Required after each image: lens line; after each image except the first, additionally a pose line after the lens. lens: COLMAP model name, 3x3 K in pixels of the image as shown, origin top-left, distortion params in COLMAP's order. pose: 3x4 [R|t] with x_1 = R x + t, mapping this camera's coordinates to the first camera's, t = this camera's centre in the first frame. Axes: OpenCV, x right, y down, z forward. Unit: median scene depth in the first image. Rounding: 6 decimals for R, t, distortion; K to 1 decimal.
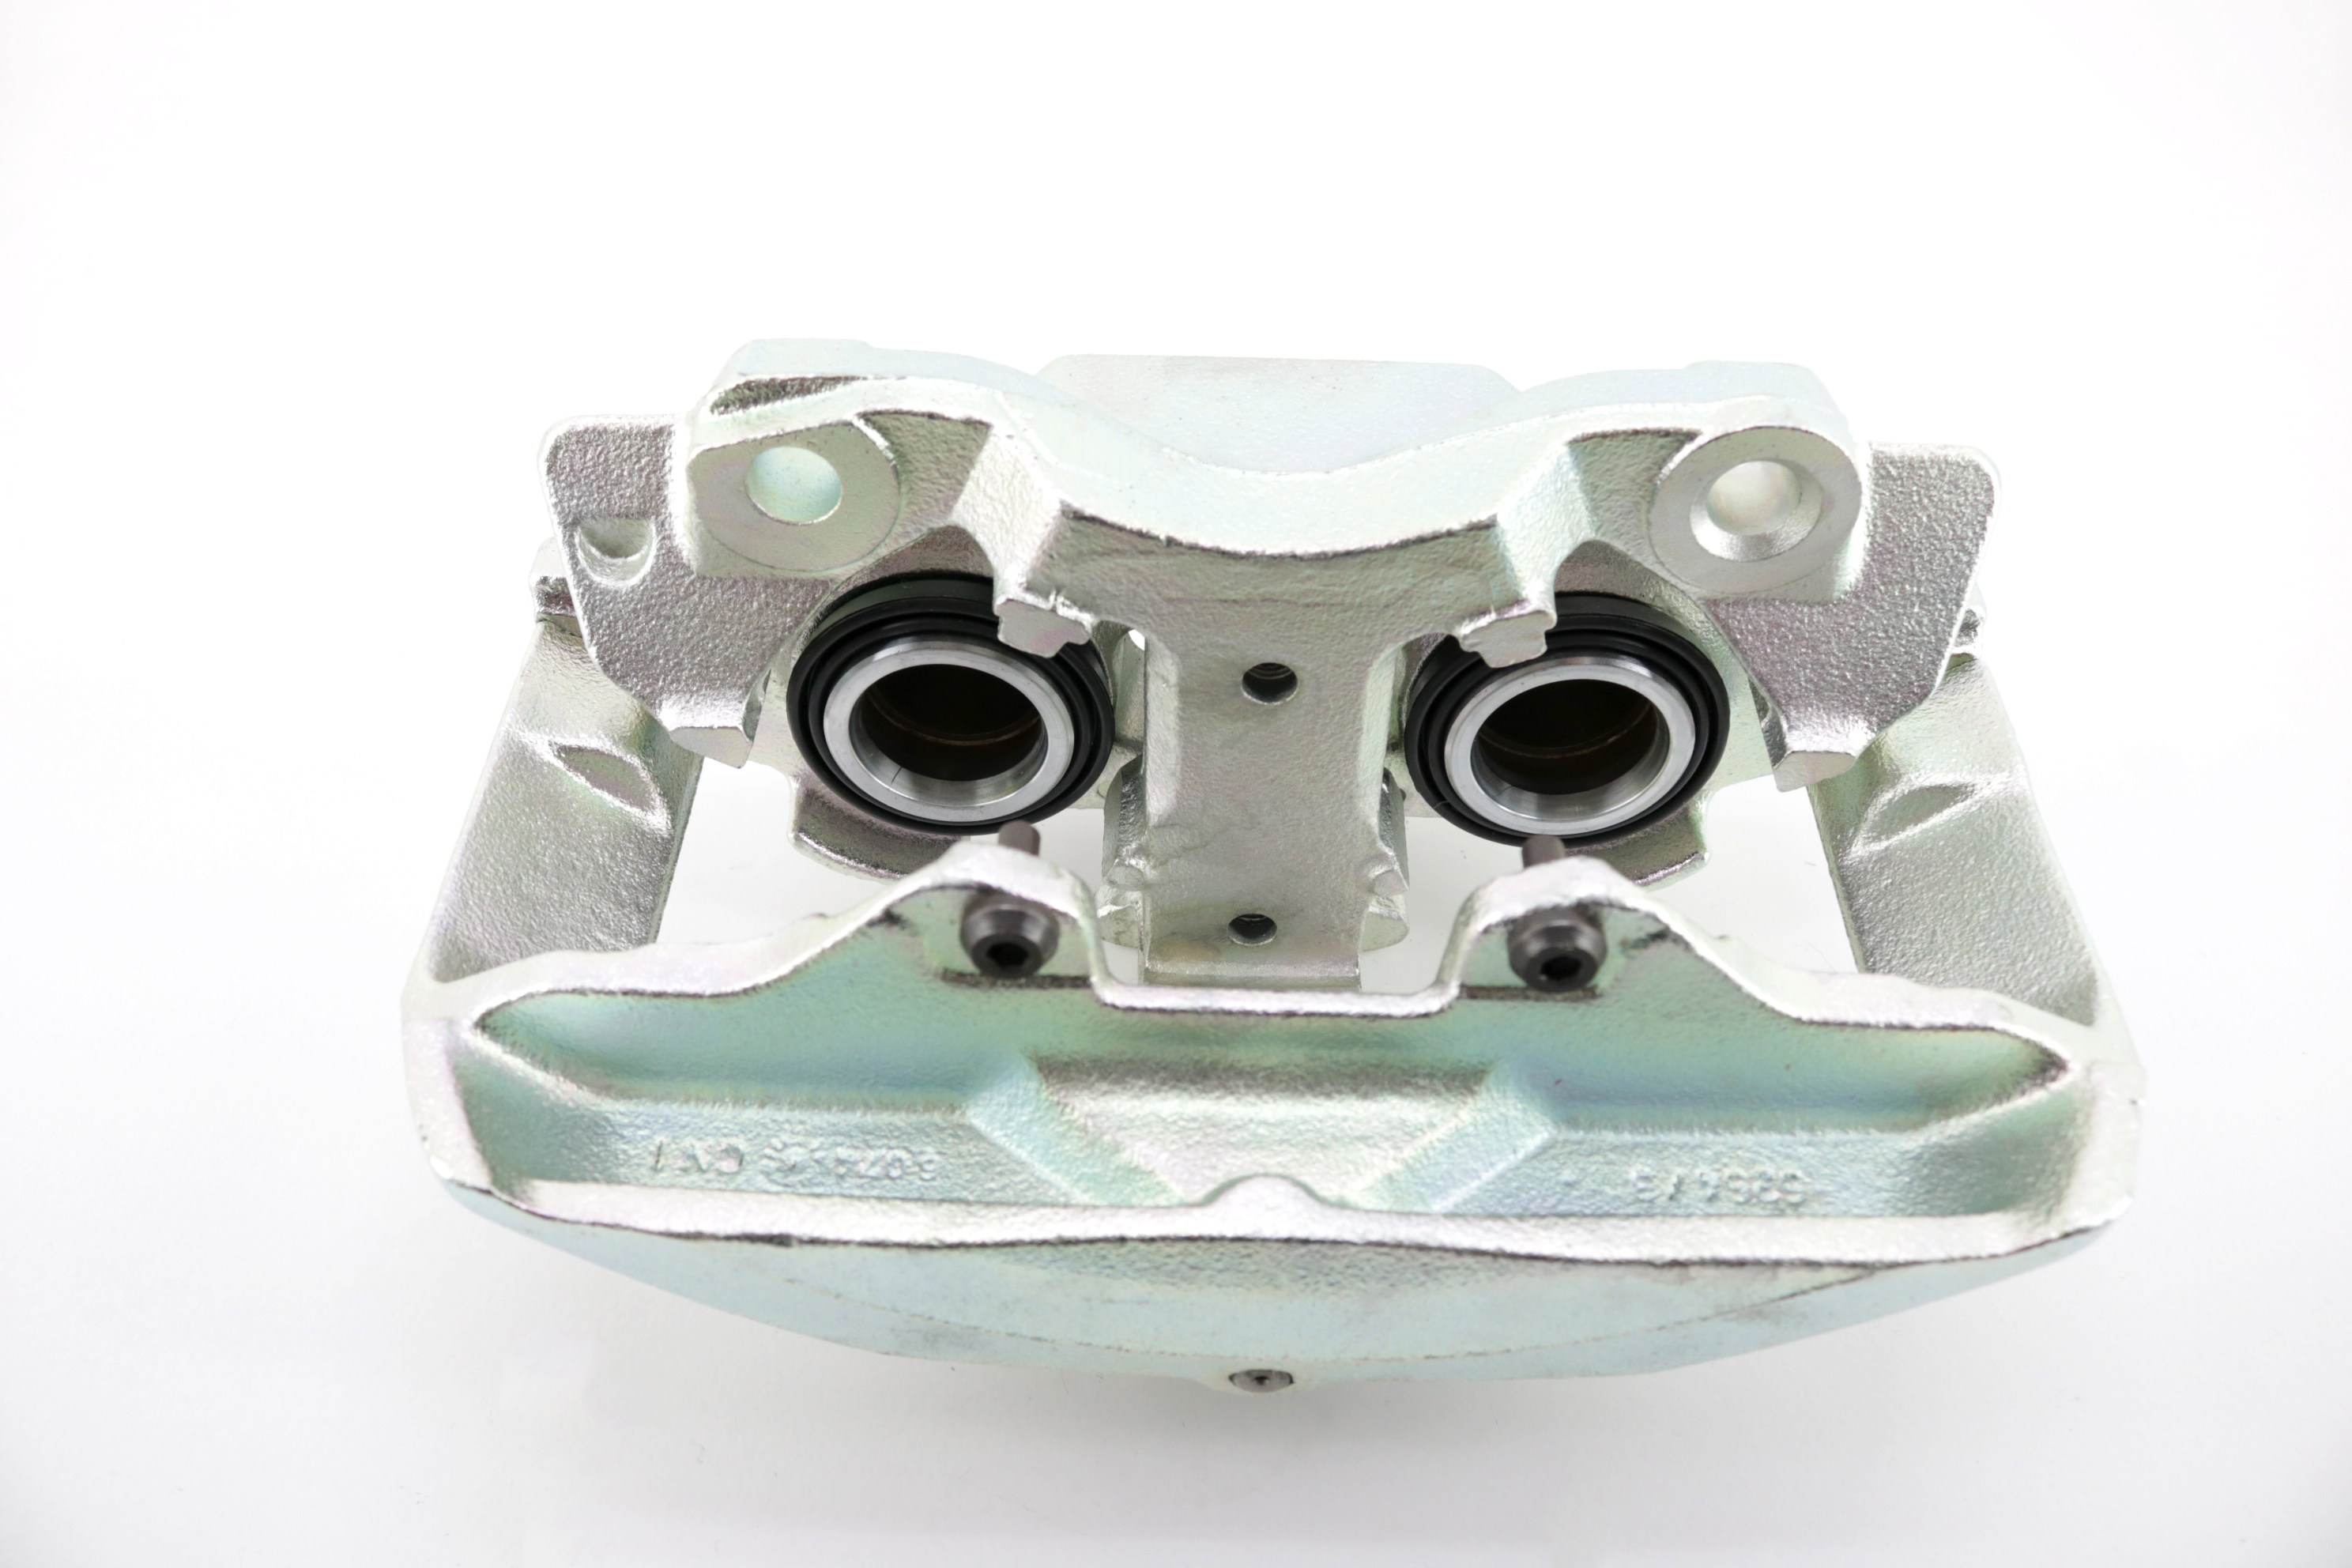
lens RADIAL K [[1945.4, 0, 1176.0], [0, 1945.4, 784.0], [0, 0, 1]] dist [-0.163843, 0.124992]
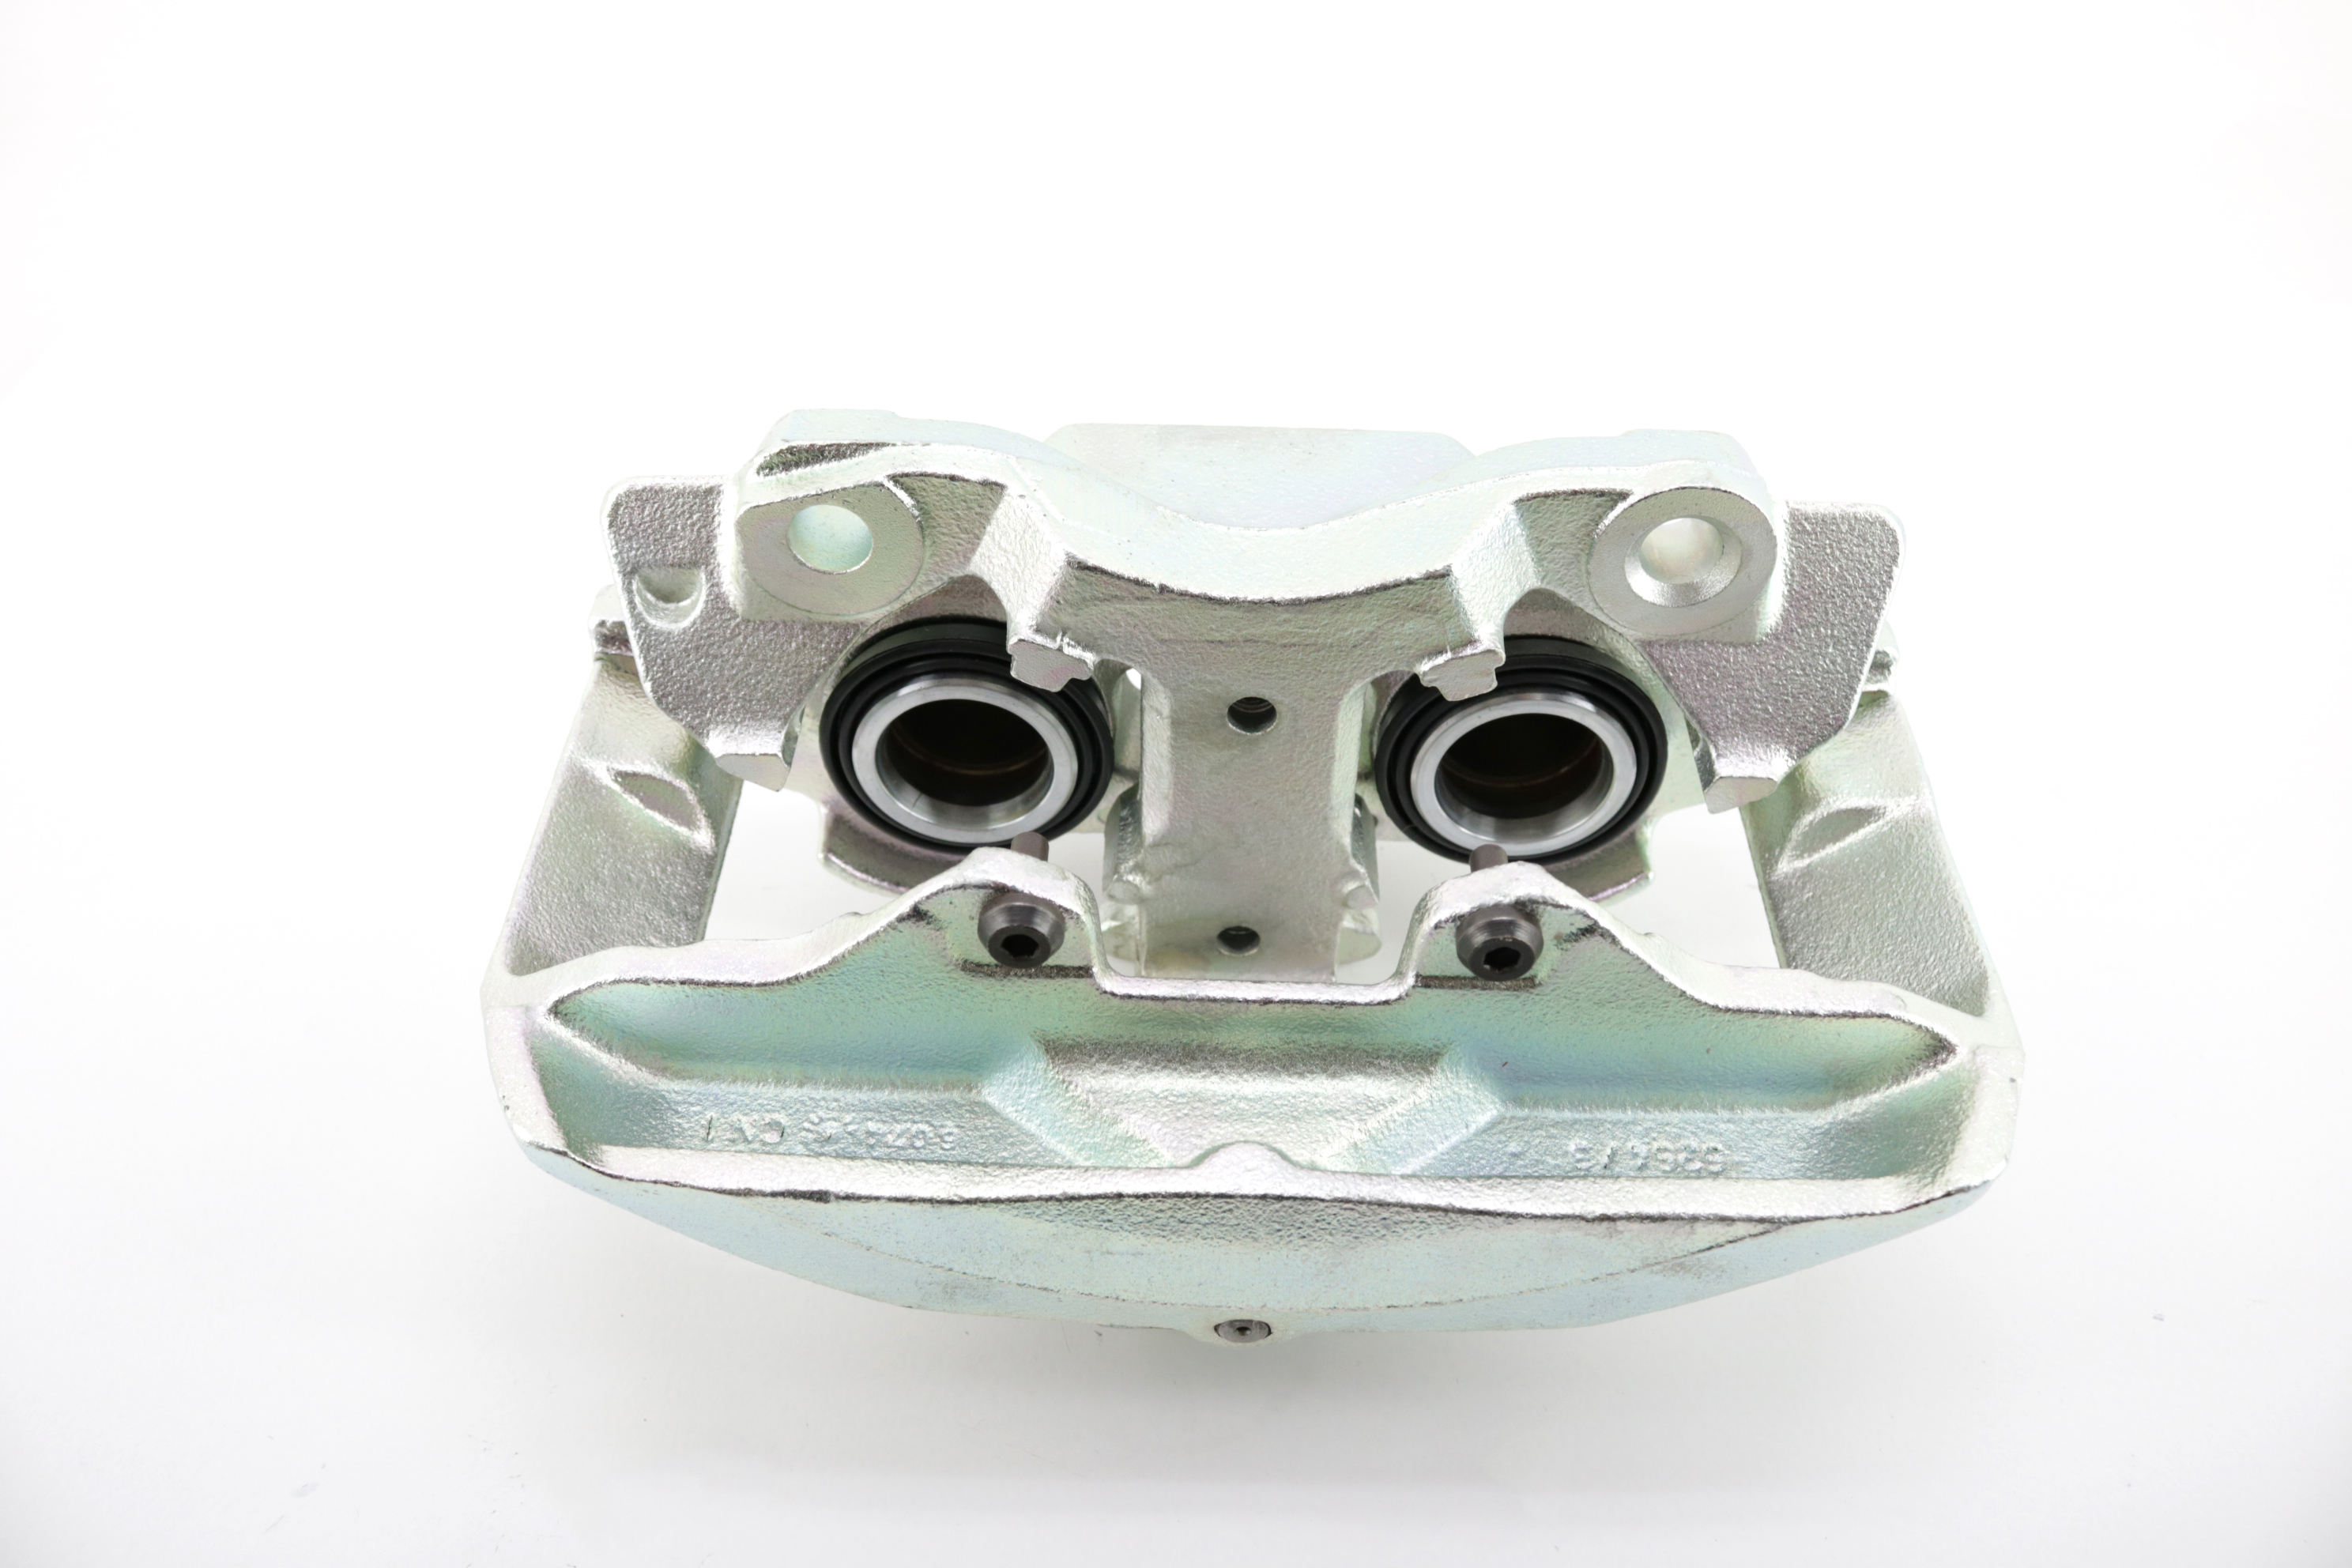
lens RADIAL K [[1945.4, 0, 1176.0], [0, 1945.4, 784.0], [0, 0, 1]] dist [-0.163843, 0.124992]
pose [[0.999999, 0.001275, -0.000256, 0.004986], [-0.001283, 0.999533, -0.030536, 0.023841], [0.000217, 0.030536, 0.999534, -0.131823]]
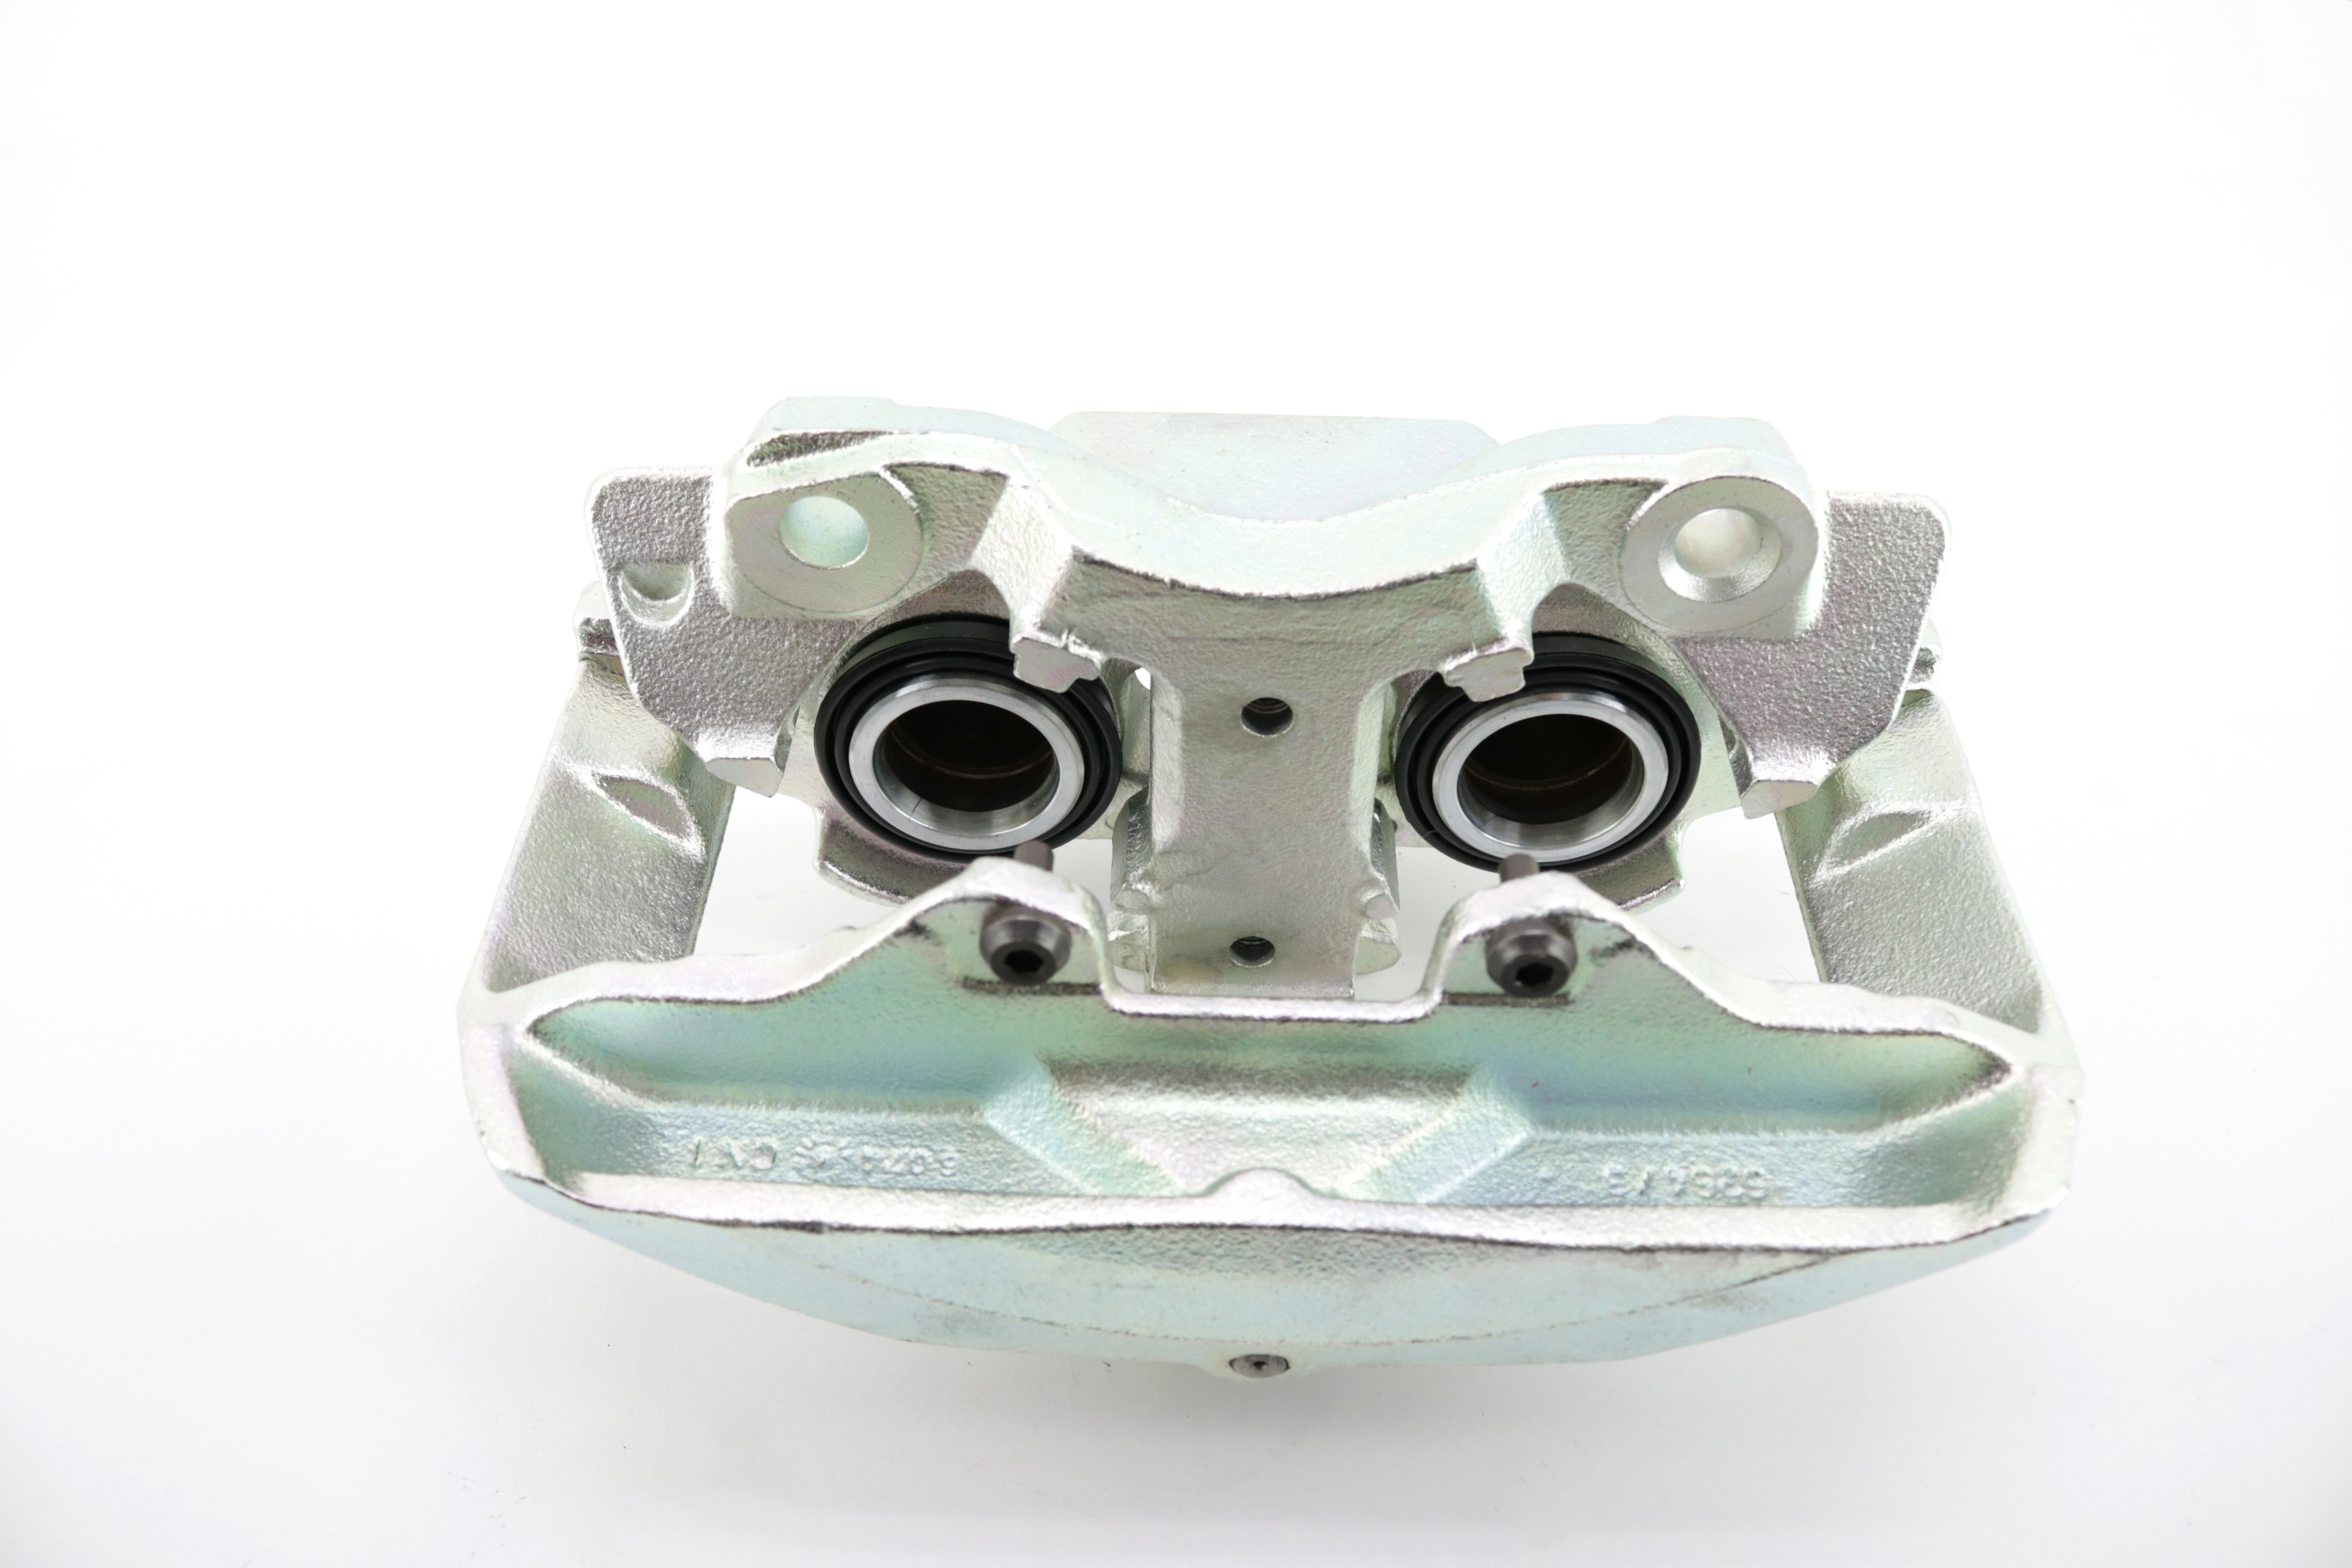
lens RADIAL K [[1945.4, 0, 1176.0], [0, 1945.4, 784.0], [0, 0, 1]] dist [-0.163843, 0.124992]
pose [[0.999994, -0.000267, -0.003415, 0.001763], [0.000167, 0.999569, -0.029371, 0.017814], [0.003421, 0.029370, 0.999563, -0.075238]]
